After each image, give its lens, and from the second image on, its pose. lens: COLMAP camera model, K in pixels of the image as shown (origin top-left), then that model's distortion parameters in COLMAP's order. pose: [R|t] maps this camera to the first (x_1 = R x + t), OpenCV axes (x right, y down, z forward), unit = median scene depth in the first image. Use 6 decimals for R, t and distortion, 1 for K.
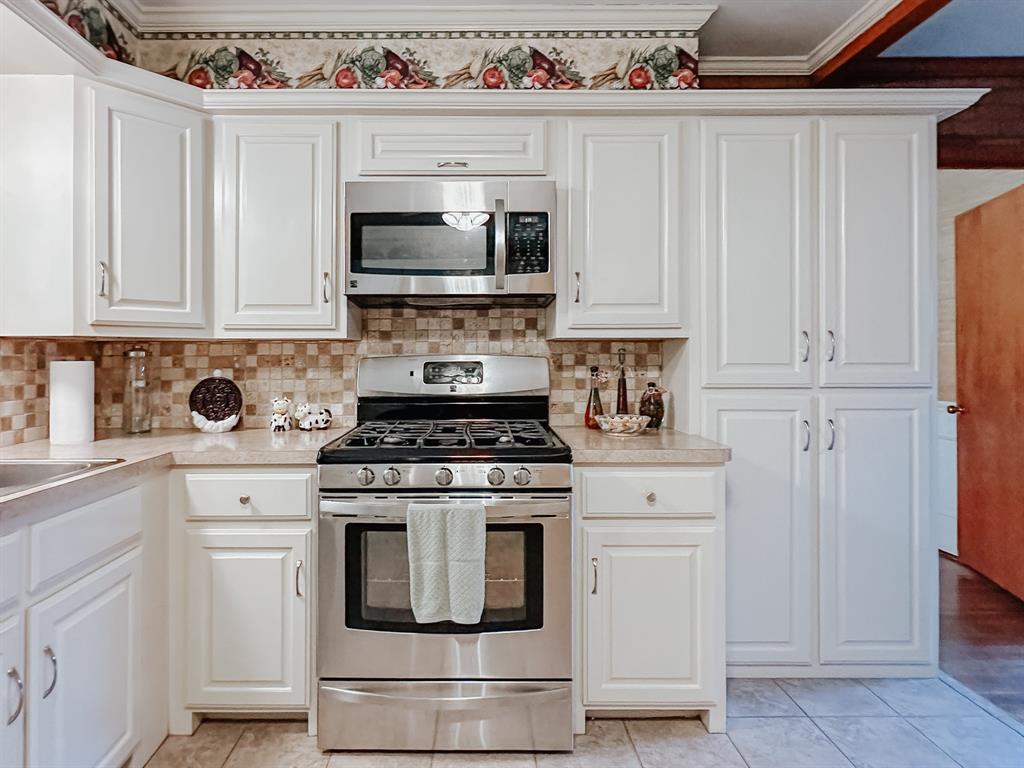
lens RADIAL K [[575.1, 0, 458.6], [0, 575.1, 351.5], [0, 0, 1]] dist [-0.002911, -0.000097]
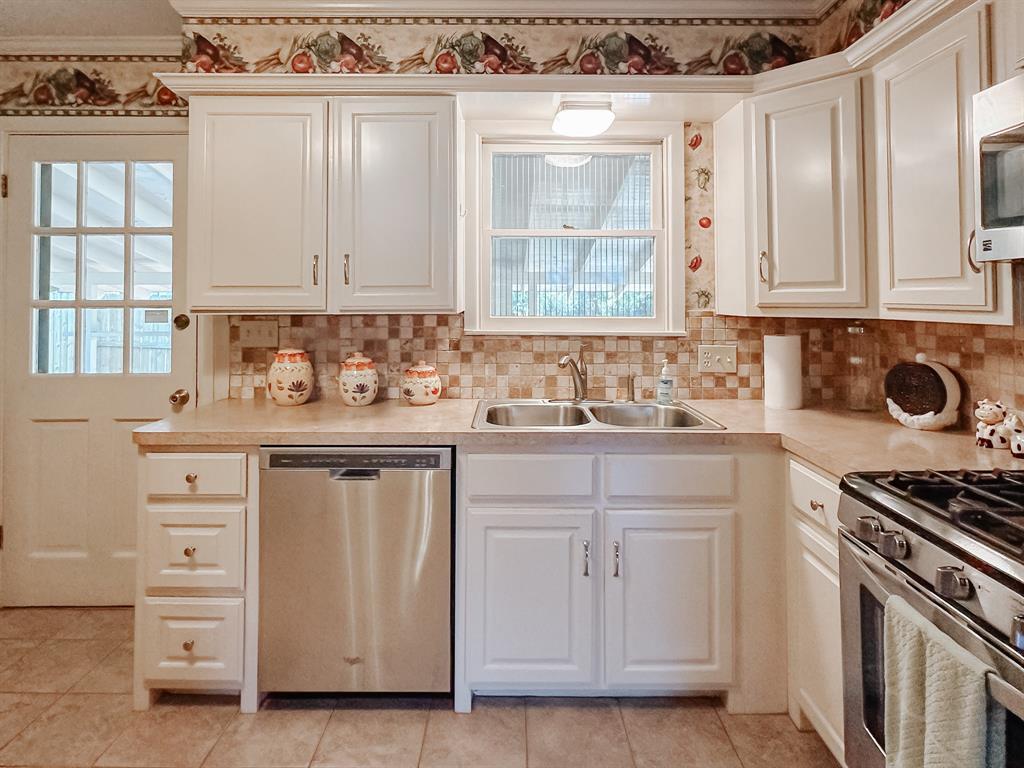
lens RADIAL K [[582.1, 0, 516.1], [0, 582.1, 281.9], [0, 0, 1]] dist [-0.001748, -0.000603]
pose [[0.015780, -0.026092, -0.999535, 0.457308], [0.014903, 0.999555, -0.025857, -0.064467], [0.999764, -0.014488, 0.016162, 0.433105]]
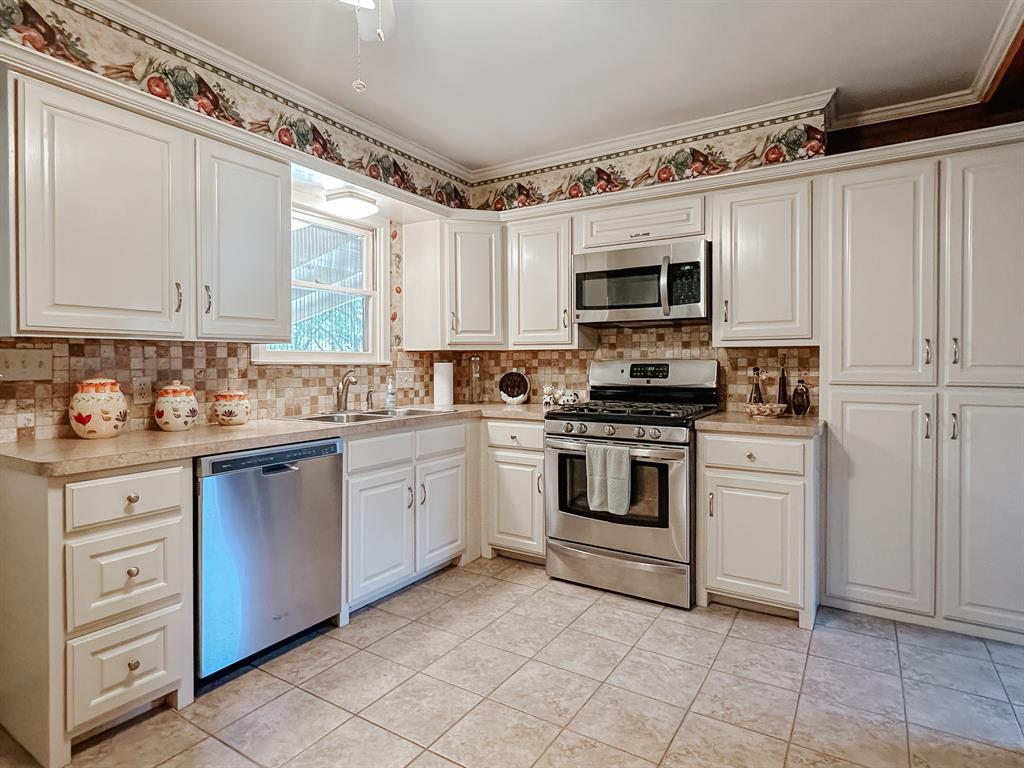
lens RADIAL K [[555.2, 0, 510.1], [0, 555.2, 363.8], [0, 0, 1]] dist [-0.001046, -0.000405]
pose [[0.850980, 0.002845, -0.525190, 0.474139], [0.006888, 0.999839, 0.016577, -0.008523], [0.525153, -0.017724, 0.850823, -0.447655]]
